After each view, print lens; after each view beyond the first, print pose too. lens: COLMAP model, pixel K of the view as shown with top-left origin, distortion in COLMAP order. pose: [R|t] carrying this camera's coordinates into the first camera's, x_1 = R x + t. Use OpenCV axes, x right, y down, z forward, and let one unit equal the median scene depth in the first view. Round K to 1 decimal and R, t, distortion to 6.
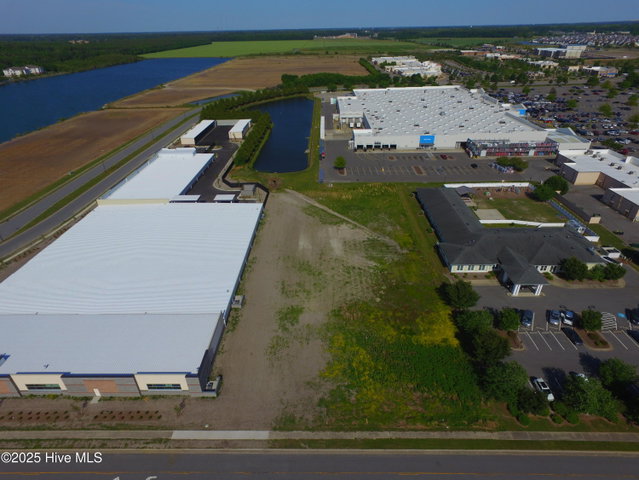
lens RADIAL K [[370.1, 0, 317.6], [0, 370.1, 237.0], [0, 0, 1]] dist [-0.018124, 0.019092]
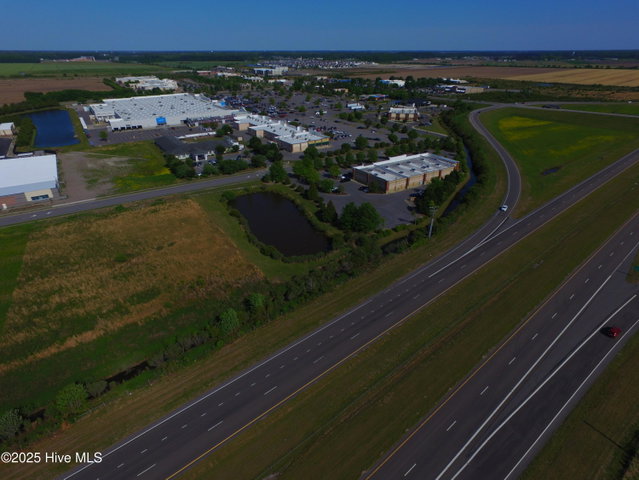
lens RADIAL K [[370.1, 0, 317.6], [0, 370.1, 237.0], [0, 0, 1]] dist [-0.018124, 0.019092]
pose [[0.830094, -0.237147, 0.504683, -0.042393], [0.263104, 0.964550, 0.020485, 0.236777], [-0.491650, 0.115780, 0.863062, -0.417482]]
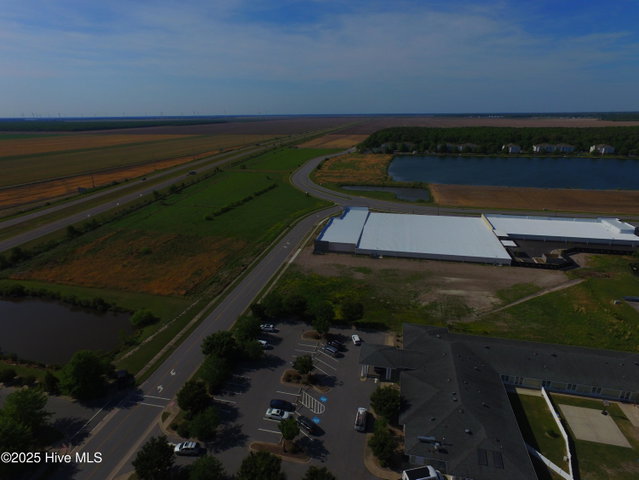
lens RADIAL K [[370.1, 0, 317.6], [0, 370.1, 237.0], [0, 0, 1]] dist [-0.018124, 0.019092]
pose [[-0.205715, 0.328968, -0.921662, 0.409672], [-0.473545, 0.790736, 0.387932, -0.127719], [0.856409, 0.516252, -0.006885, 0.219049]]
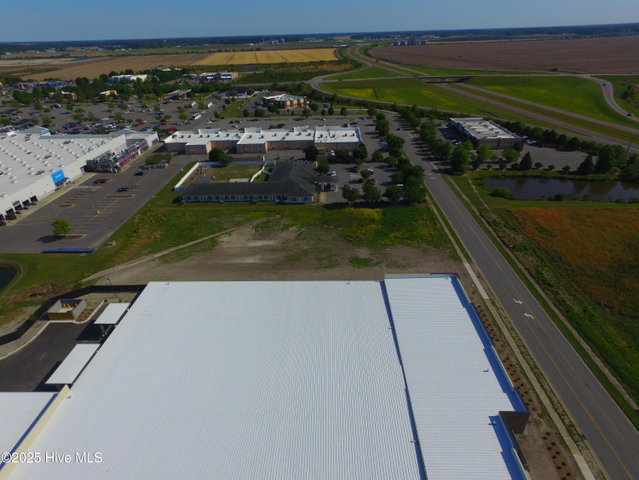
lens RADIAL K [[370.1, 0, 317.6], [0, 370.1, 237.0], [0, 0, 1]] dist [-0.018124, 0.019092]
pose [[0.017550, -0.469973, 0.882506, -0.324920], [0.516585, 0.759969, 0.394444, -0.119937], [-0.856056, 0.448967, 0.256118, 0.220879]]
